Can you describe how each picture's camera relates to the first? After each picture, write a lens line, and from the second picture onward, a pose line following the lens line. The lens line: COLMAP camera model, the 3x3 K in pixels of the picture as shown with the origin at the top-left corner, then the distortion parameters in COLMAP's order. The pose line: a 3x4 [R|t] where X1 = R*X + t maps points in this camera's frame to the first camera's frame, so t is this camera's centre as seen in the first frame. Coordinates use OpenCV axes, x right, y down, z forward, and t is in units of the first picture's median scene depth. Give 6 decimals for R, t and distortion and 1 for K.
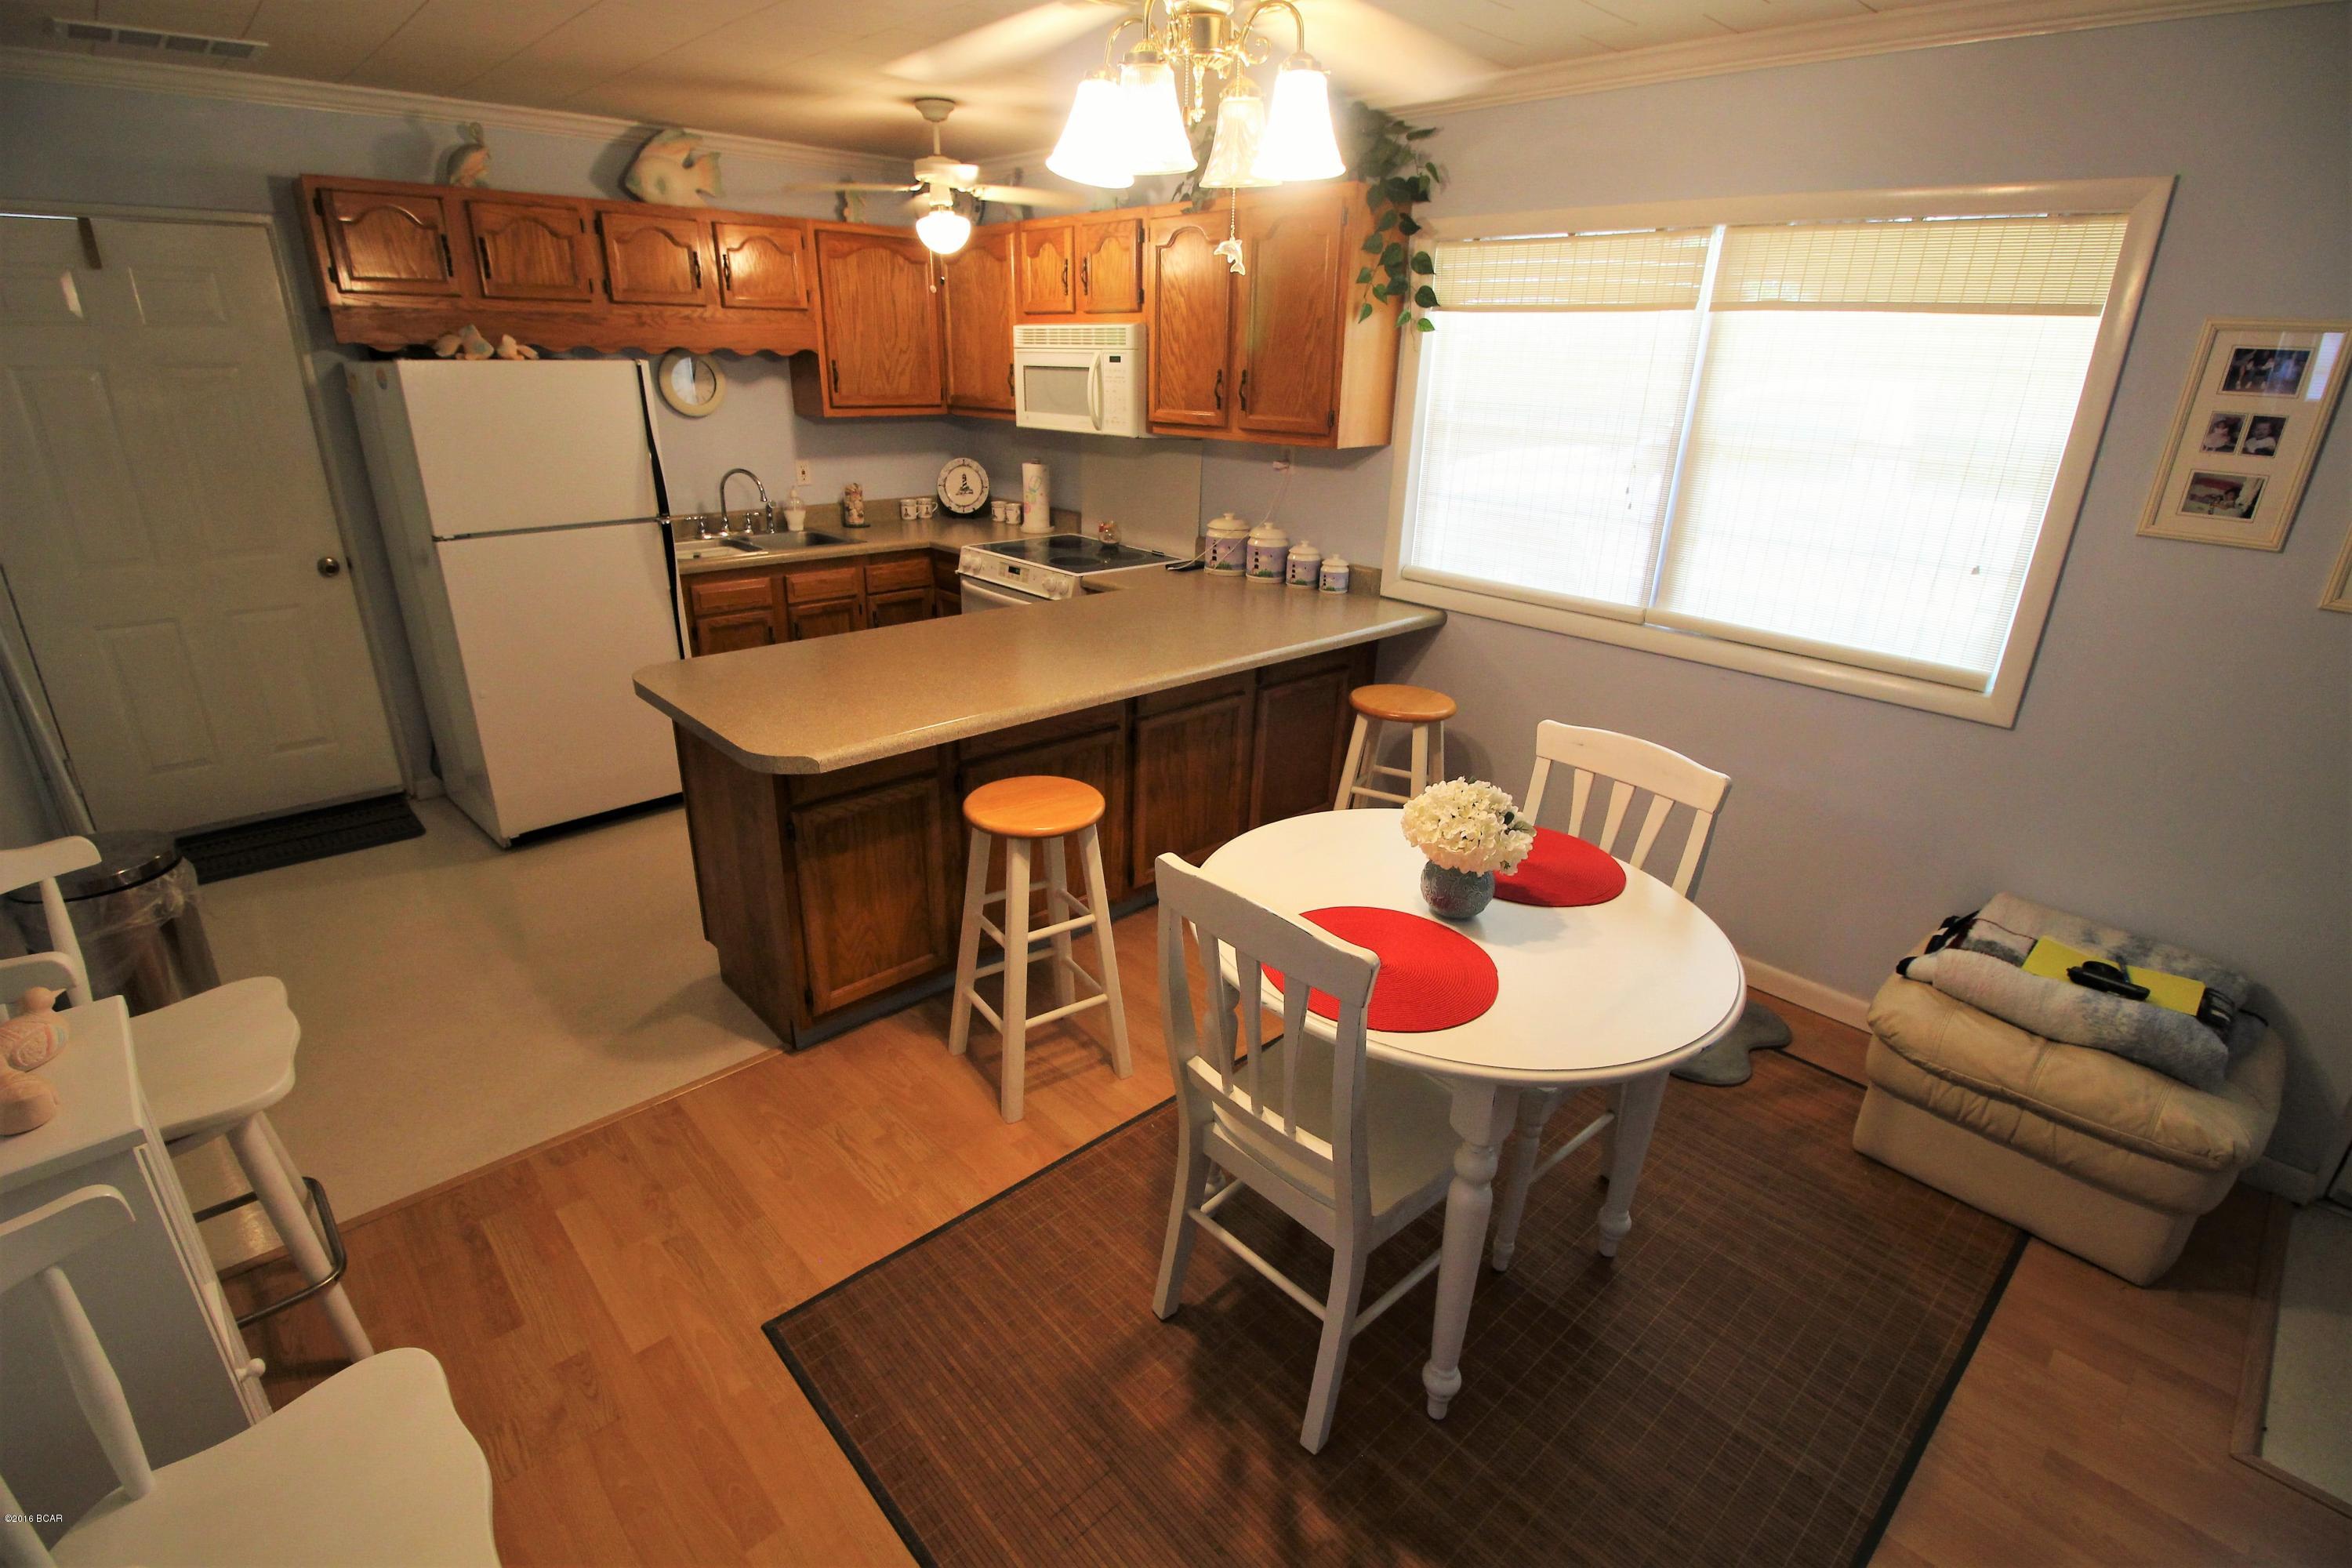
lens RADIAL K [[1105.6, 0, 1168.8], [0, 1105.6, 776.3], [0, 0, 1]] dist [-0.002115, -0.010627]
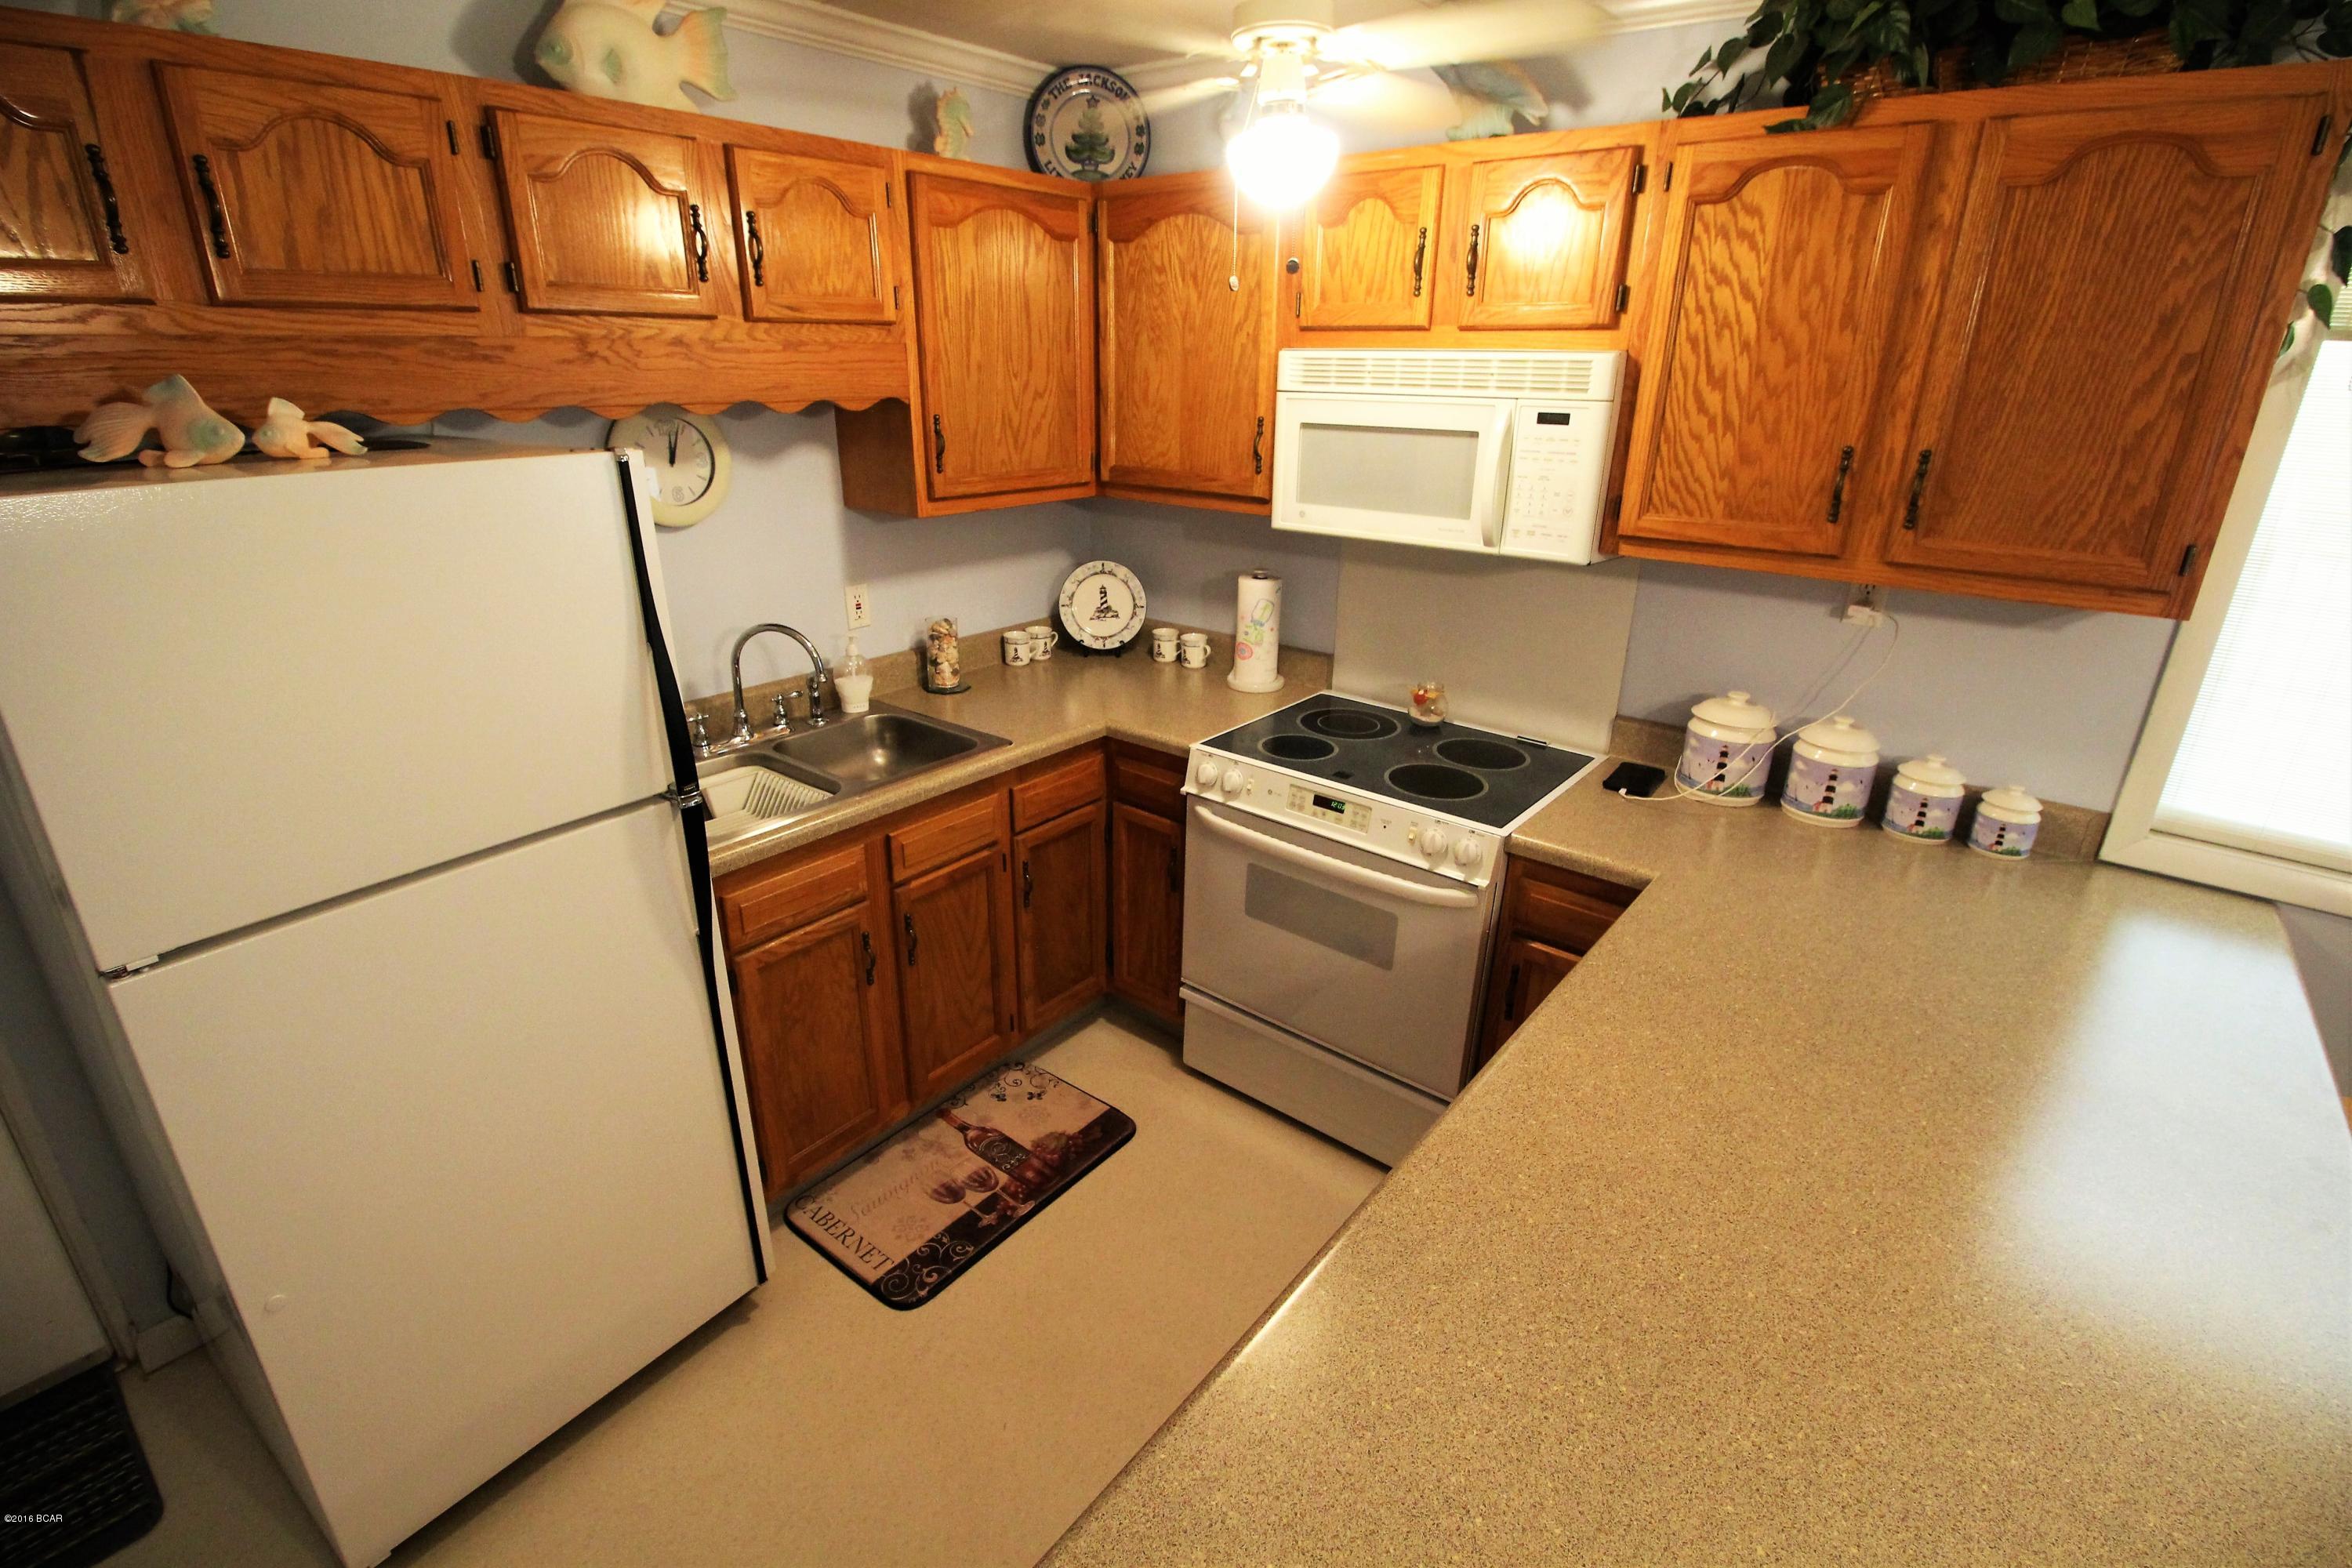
lens RADIAL K [[1105.6, 0, 1176.5], [0, 1105.6, 776.0], [0, 0, 1]] dist [-0.002115, -0.010627]
pose [[0.989538, -0.058100, 0.132059, -0.292681], [0.057978, 0.998306, 0.004774, -0.212530], [-0.132113, 0.002932, 0.991230, 0.485410]]
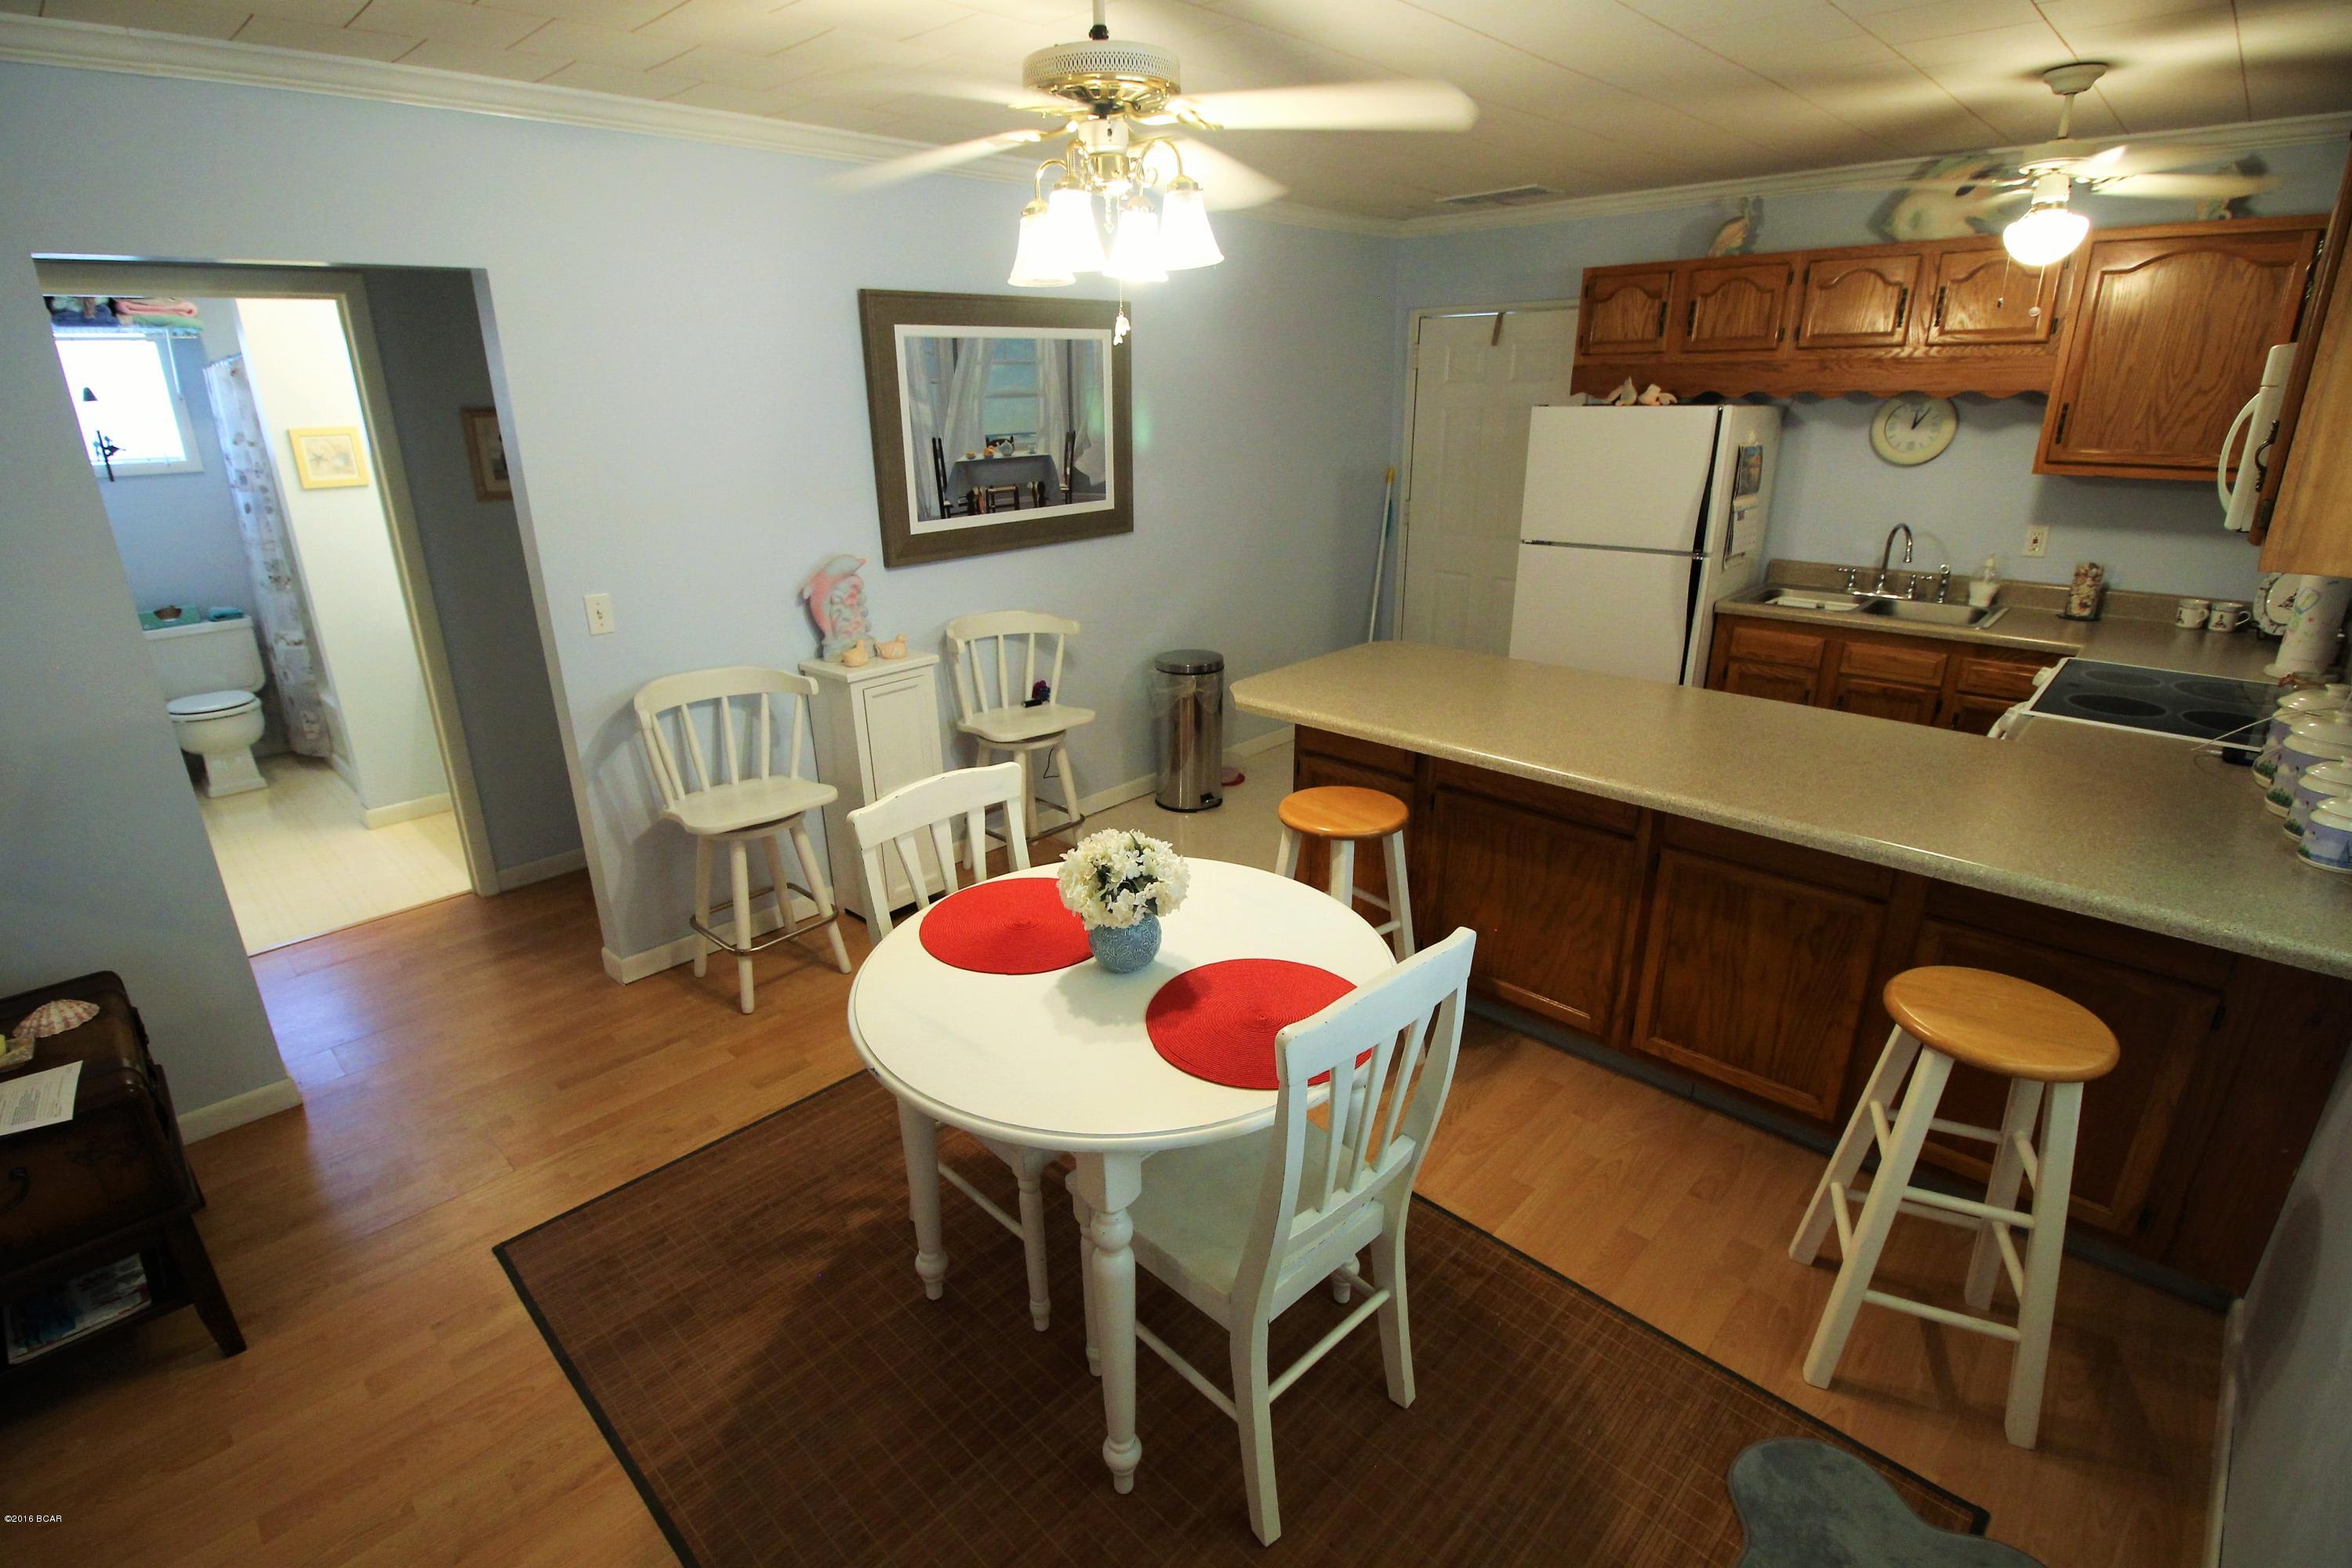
lens RADIAL K [[1105.6, 0, 1159.6], [0, 1105.6, 788.0], [0, 0, 1]] dist [-0.002115, -0.010627]
pose [[0.039958, 0.321838, -0.945951, 0.545428], [-0.340972, 0.894273, 0.289853, -0.150107], [0.939224, 0.310961, 0.145471, 0.396558]]
